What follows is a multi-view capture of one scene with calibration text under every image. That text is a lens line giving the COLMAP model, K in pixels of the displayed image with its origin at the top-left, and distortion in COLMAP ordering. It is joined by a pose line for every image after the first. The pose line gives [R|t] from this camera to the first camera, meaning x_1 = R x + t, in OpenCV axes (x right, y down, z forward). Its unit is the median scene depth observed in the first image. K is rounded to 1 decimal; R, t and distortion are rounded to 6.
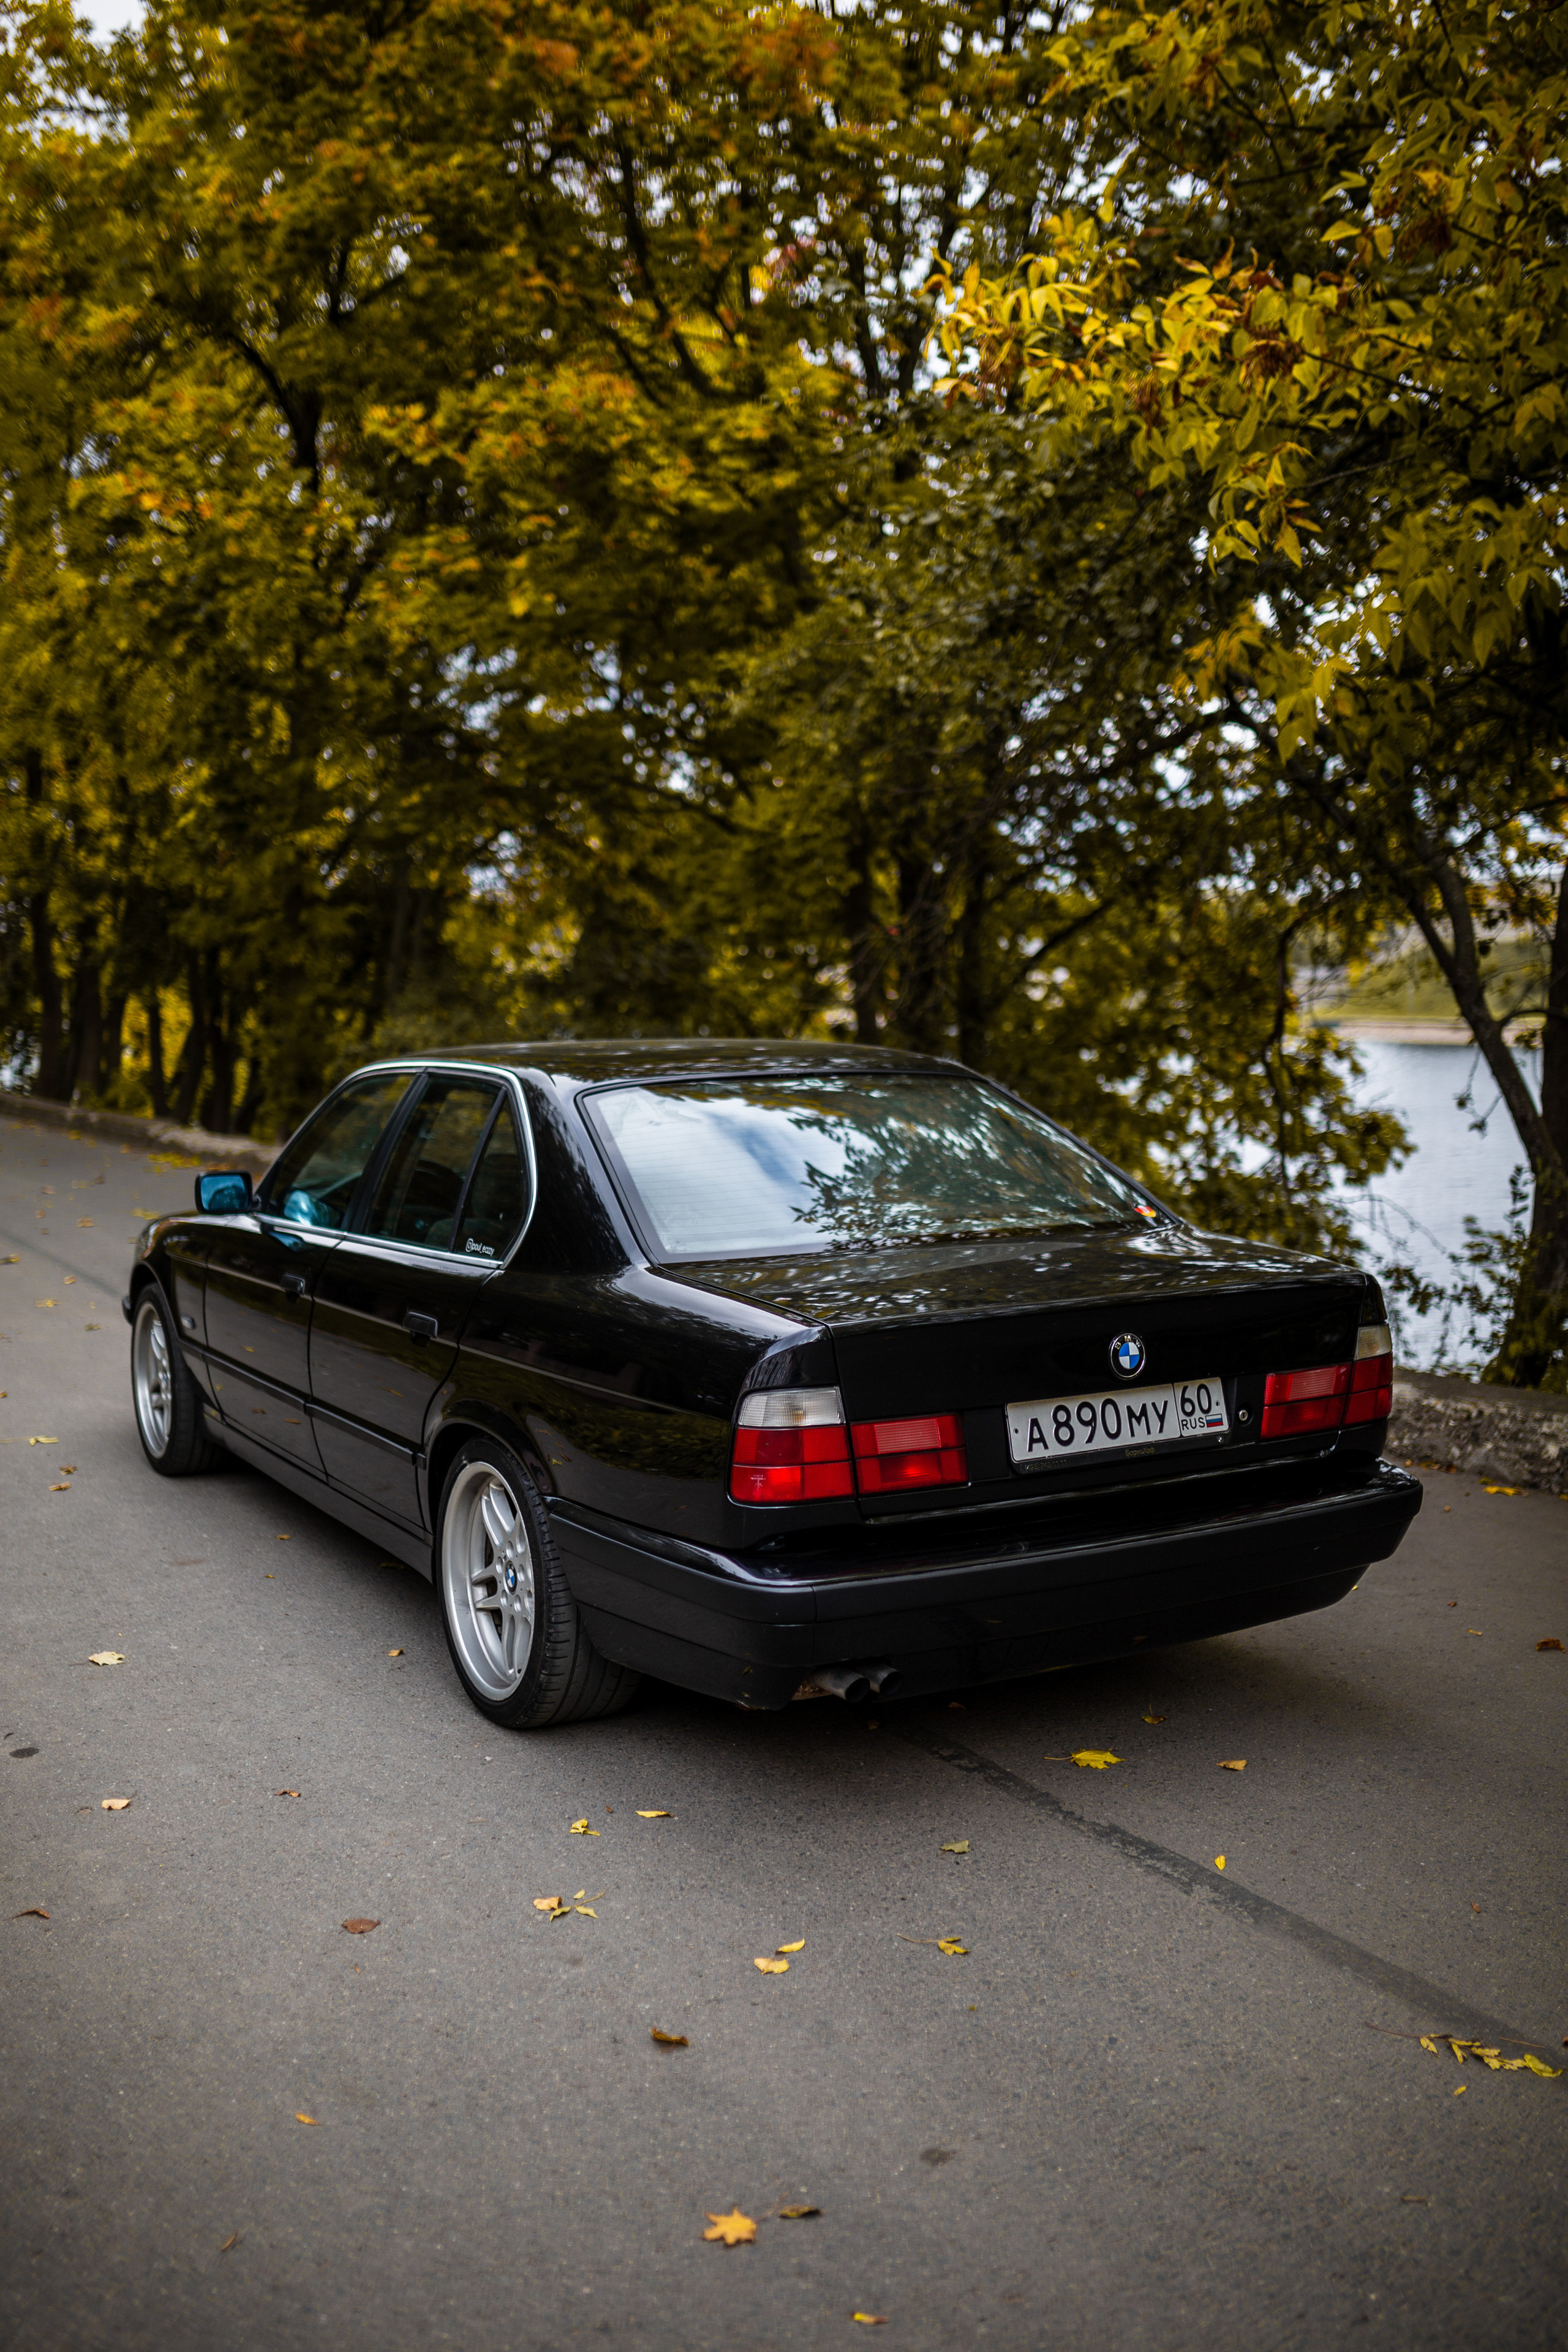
lens RADIAL K [[2238.7, 0, 784.0], [0, 2238.7, 1176.0], [0, 0, 1]] dist [-0.065857, 0.107168]
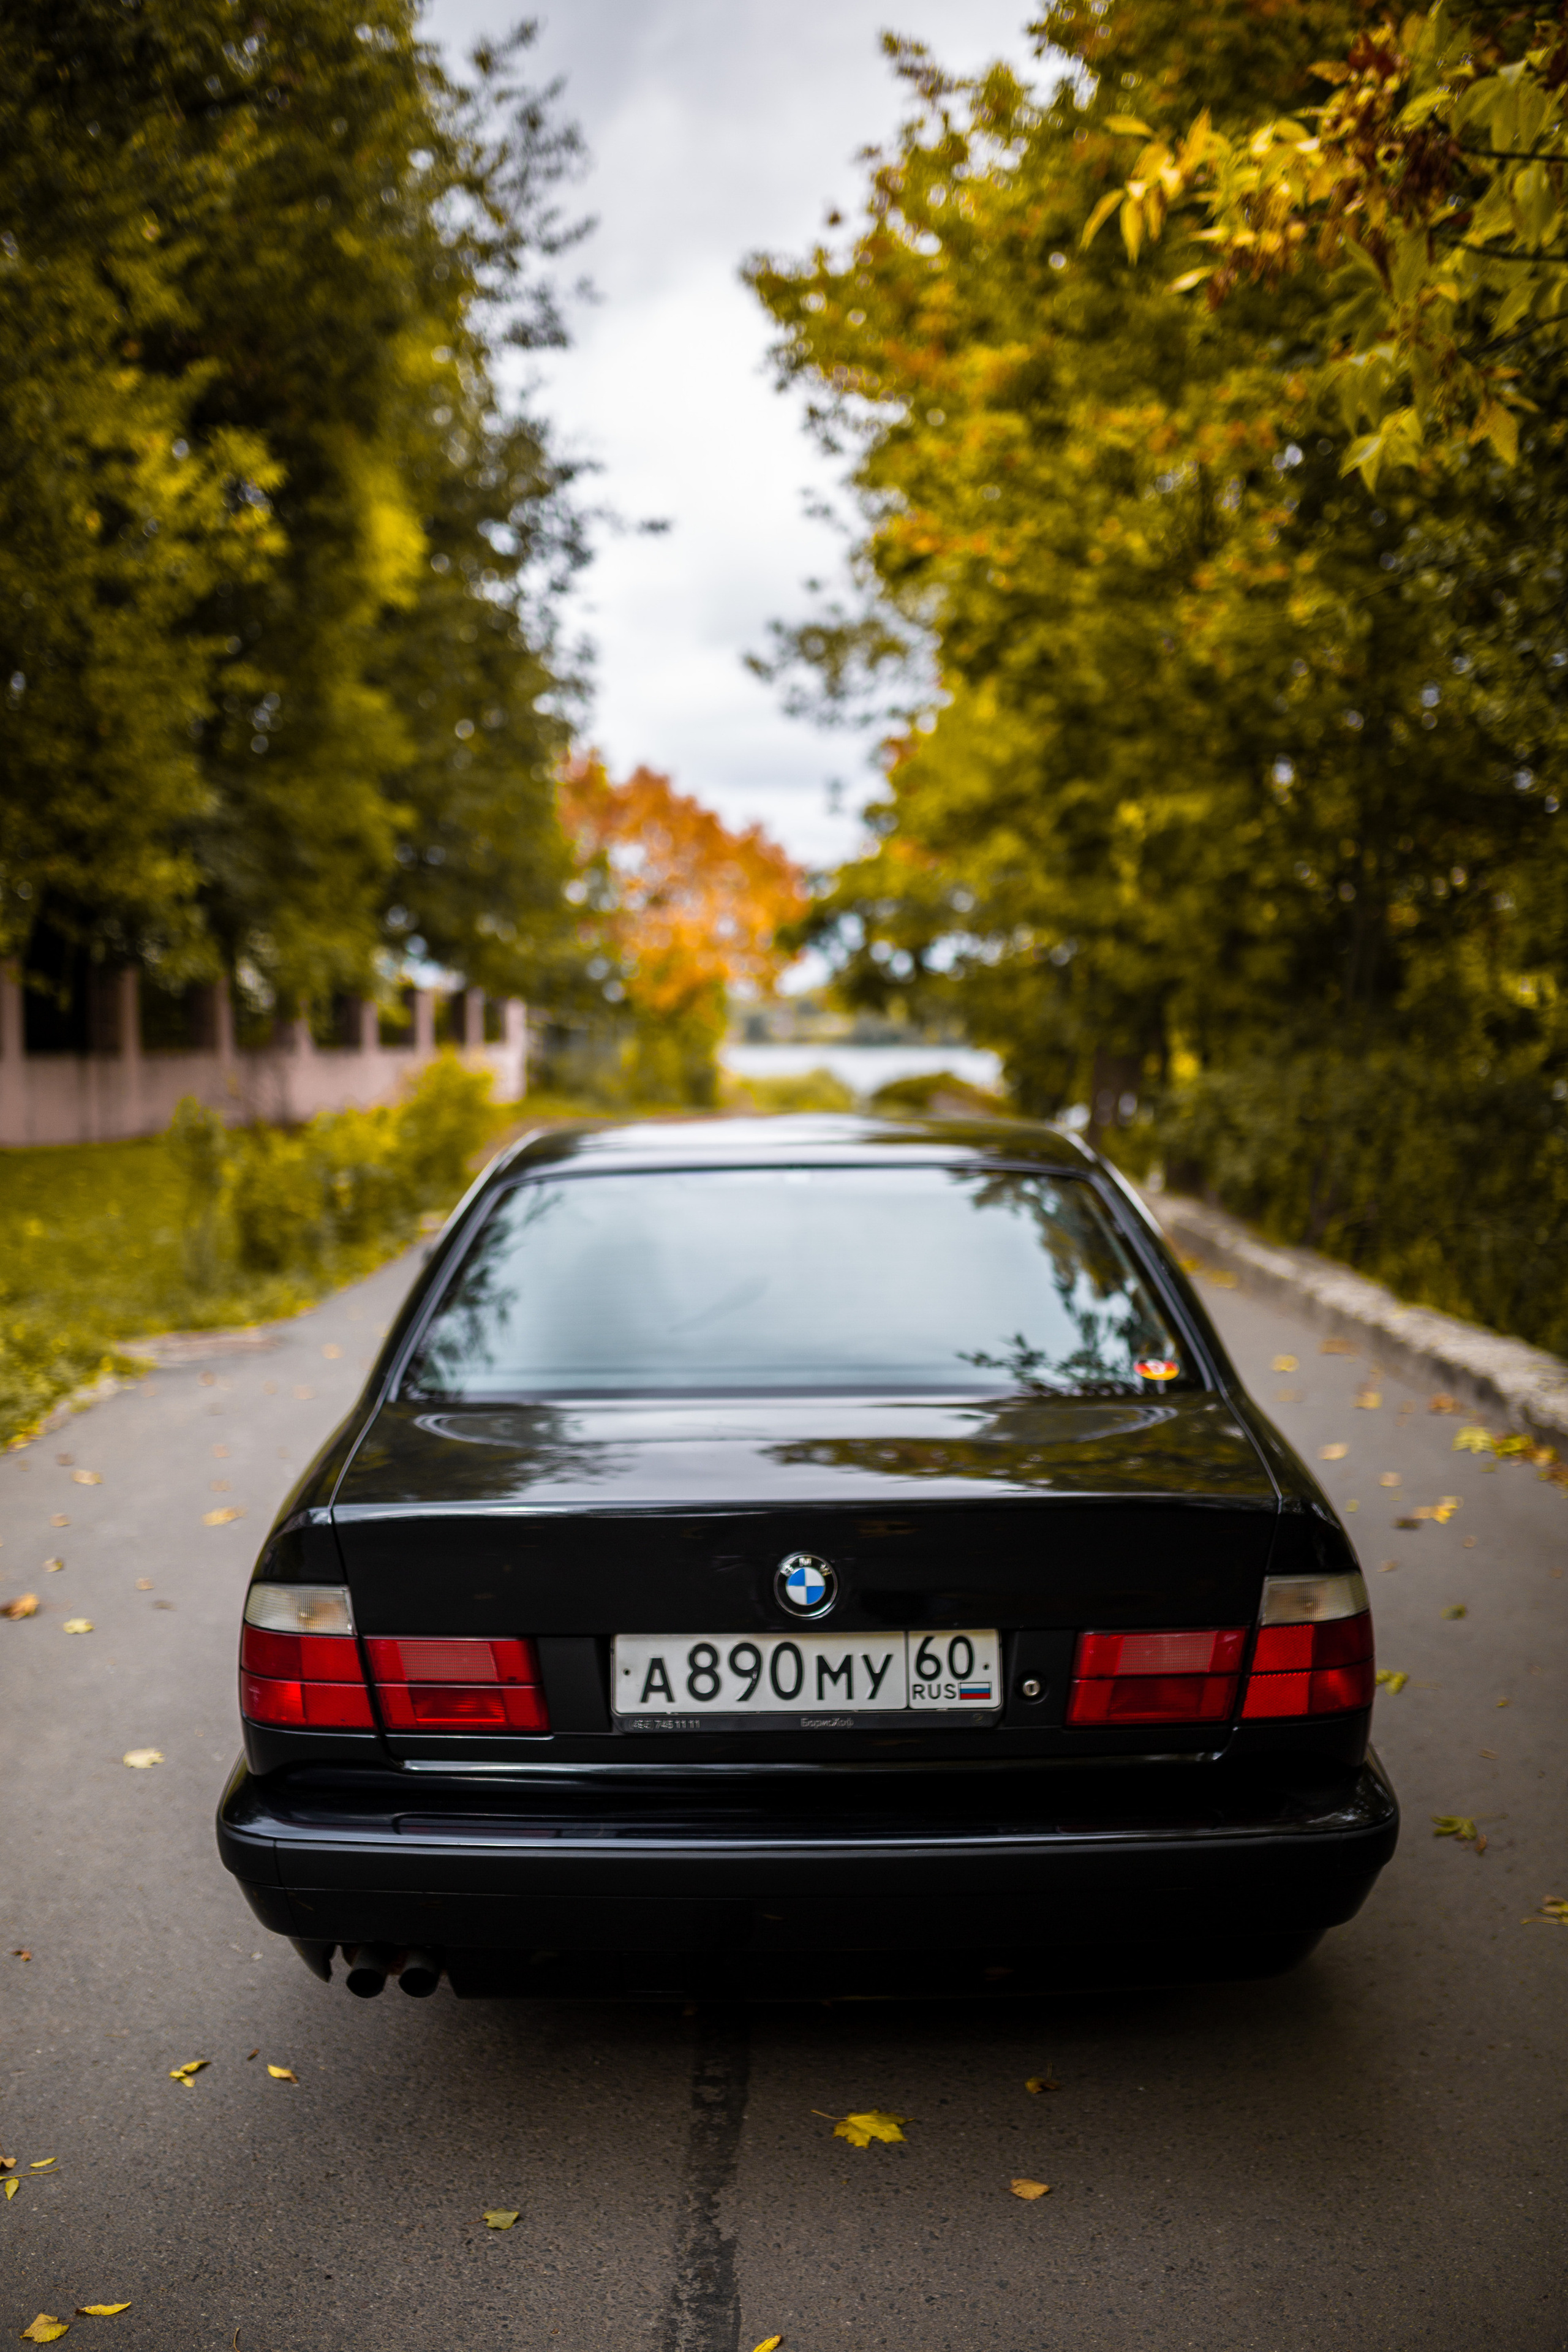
lens RADIAL K [[2238.7, 0, 784.0], [0, 2238.7, 1176.0], [0, 0, 1]] dist [-0.065857, 0.107168]
pose [[0.861493, 0.027642, -0.507016, 0.503766], [-0.035849, 0.999337, -0.006430, -0.045114], [0.506502, 0.023716, 0.861913, 0.379314]]
